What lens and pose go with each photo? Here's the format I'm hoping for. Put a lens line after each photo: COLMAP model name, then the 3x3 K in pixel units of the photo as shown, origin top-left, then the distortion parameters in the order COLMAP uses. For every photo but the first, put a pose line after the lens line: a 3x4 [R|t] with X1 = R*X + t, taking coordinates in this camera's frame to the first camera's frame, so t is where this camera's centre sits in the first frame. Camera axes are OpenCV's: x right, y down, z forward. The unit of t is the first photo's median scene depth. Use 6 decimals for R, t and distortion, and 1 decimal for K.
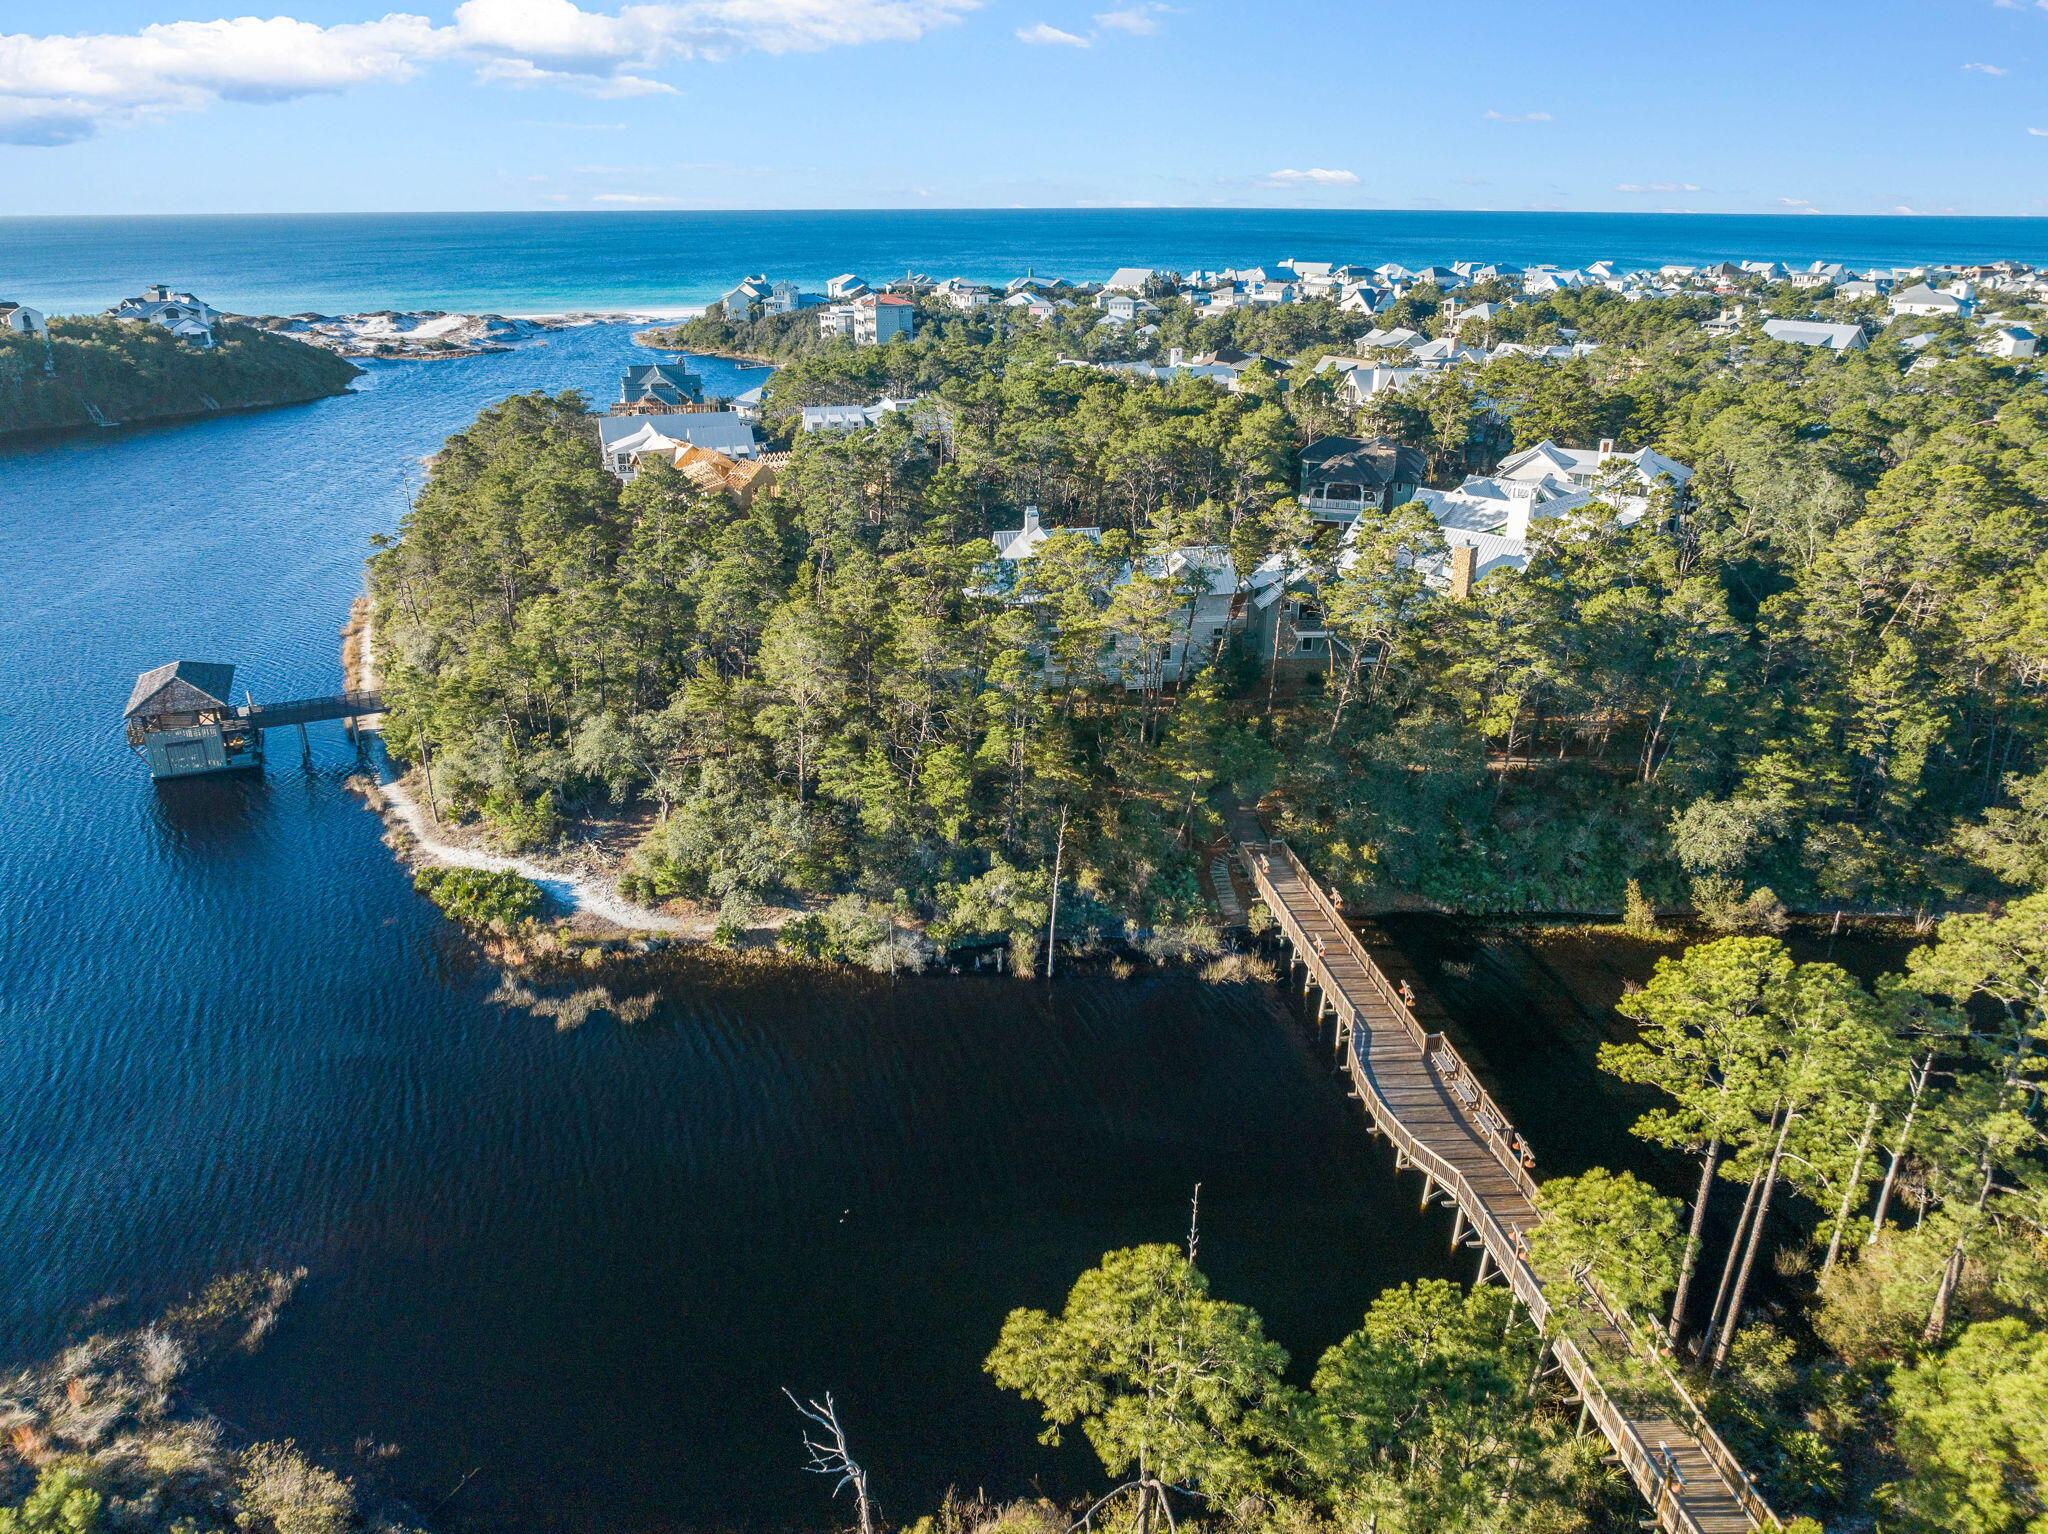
lens RADIAL K [[1465.4, 0, 1033.7], [0, 1465.4, 769.0], [0, 0, 1]] dist [-0.051349, 0.023912]
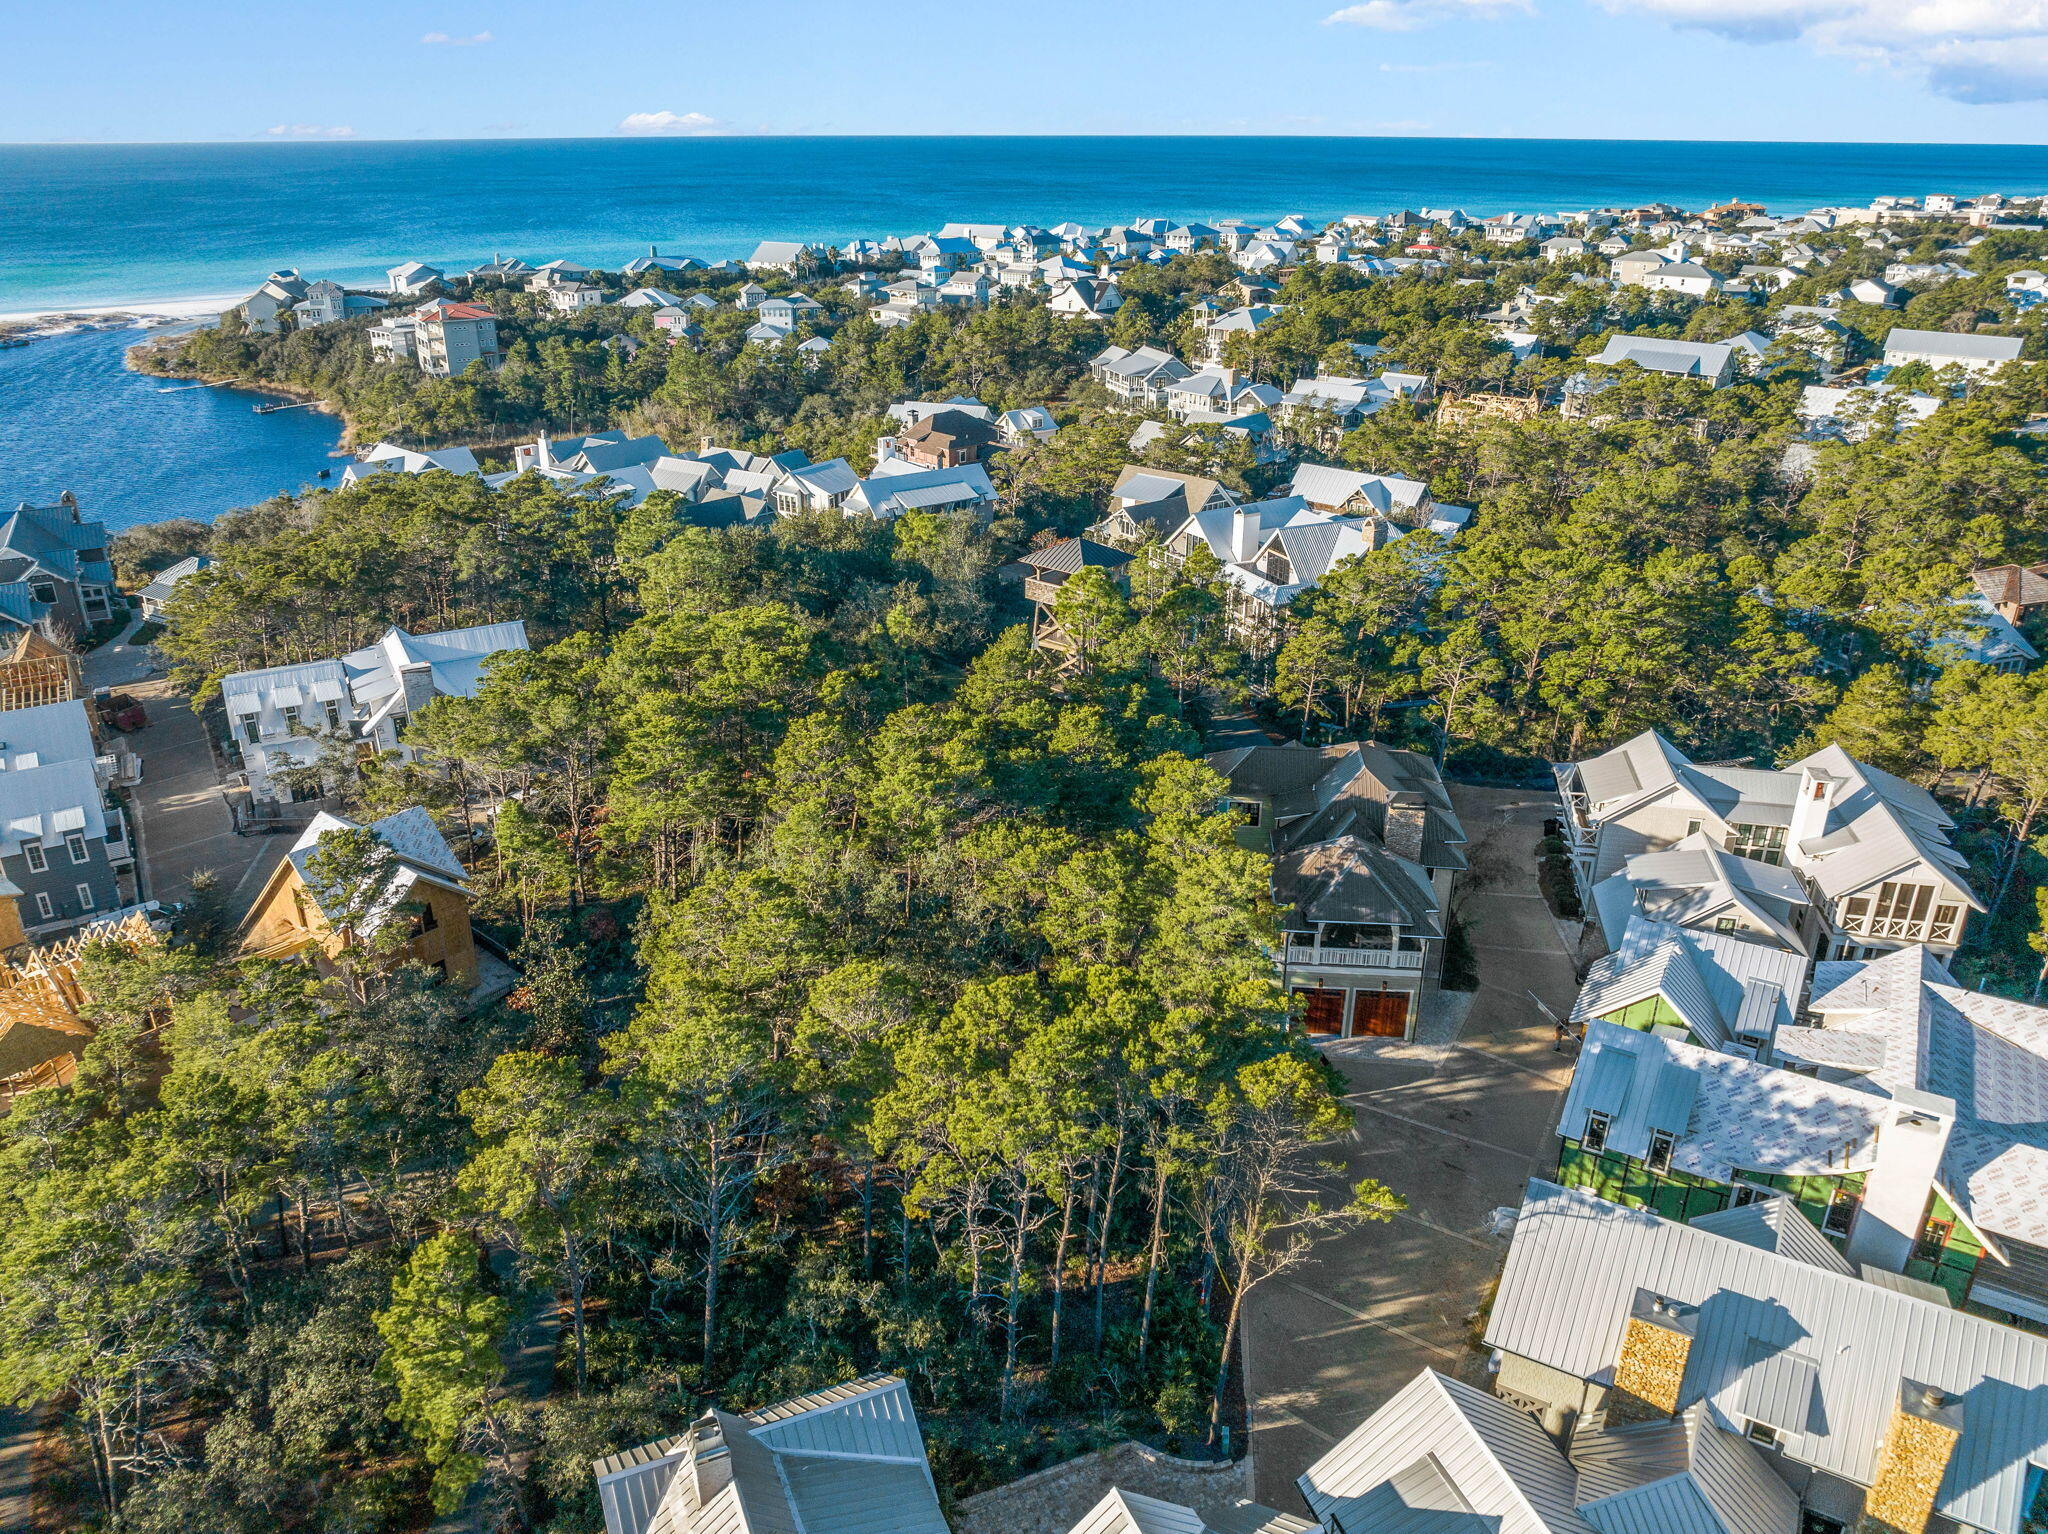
lens RADIAL K [[1445.0, 0, 1027.9], [0, 1445.0, 767.0], [0, 0, 1]] dist [-0.049674, 0.020175]
pose [[0.972402, -0.094810, 0.213180, 0.004361], [0.084501, 0.994793, 0.056978, -0.100240], [-0.217472, -0.037392, 0.975350, 0.200940]]
